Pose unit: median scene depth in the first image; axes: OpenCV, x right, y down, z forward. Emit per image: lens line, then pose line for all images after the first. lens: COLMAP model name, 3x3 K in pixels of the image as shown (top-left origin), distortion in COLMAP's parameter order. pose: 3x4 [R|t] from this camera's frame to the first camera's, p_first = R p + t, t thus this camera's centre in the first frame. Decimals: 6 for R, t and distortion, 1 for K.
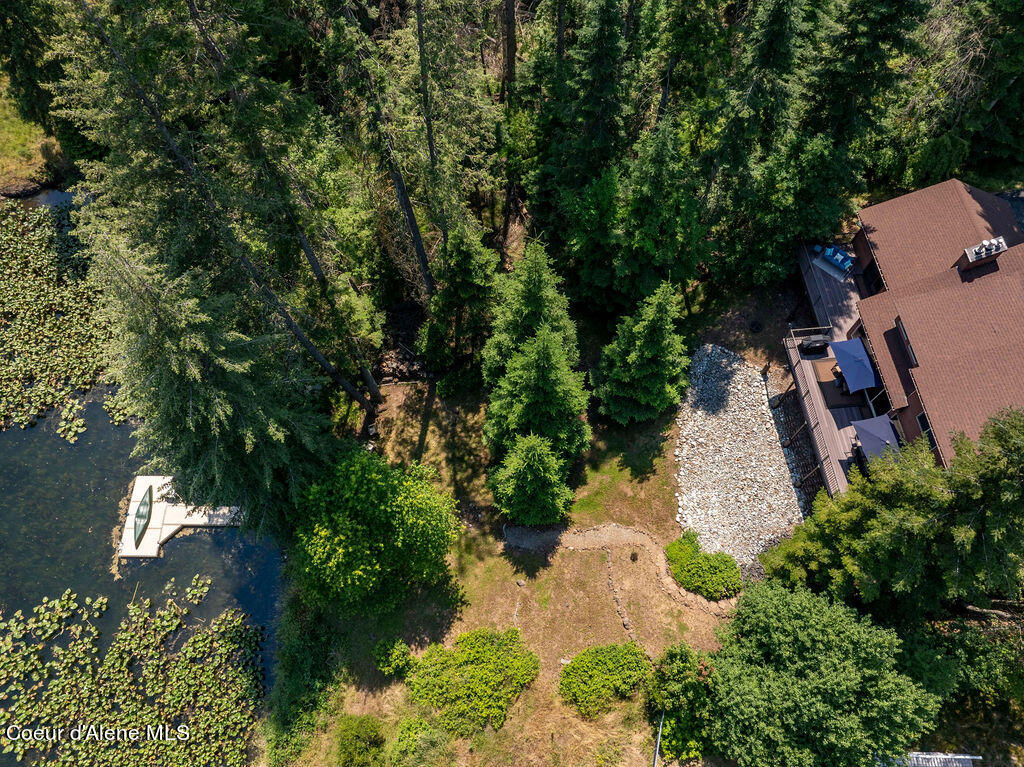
lens RADIAL K [[717.2, 0, 513.8], [0, 717.2, 381.6], [0, 0, 1]] dist [-0.041175, 0.006480]
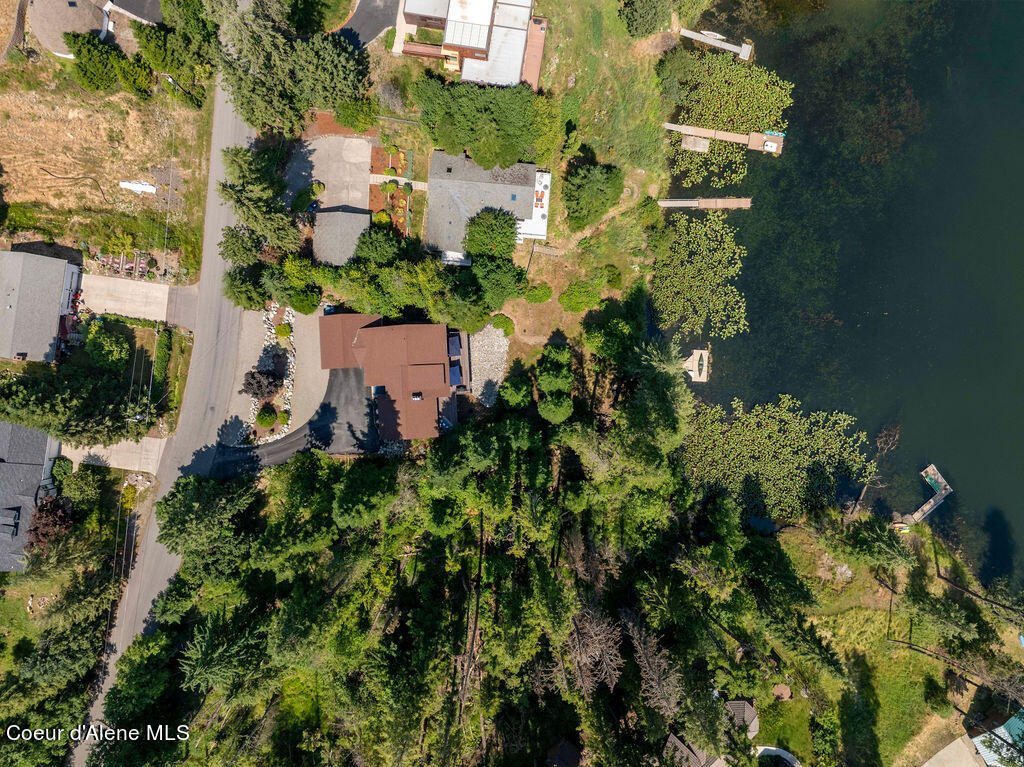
lens RADIAL K [[716.2, 0, 515.7], [0, 716.2, 381.9], [0, 0, 1]] dist [-0.005300, -0.069491]
pose [[-0.998698, -0.050787, -0.004695, 0.194703], [0.043828, -0.901626, 0.430291, -1.159121], [-0.026087, 0.429525, 0.902678, -1.512084]]
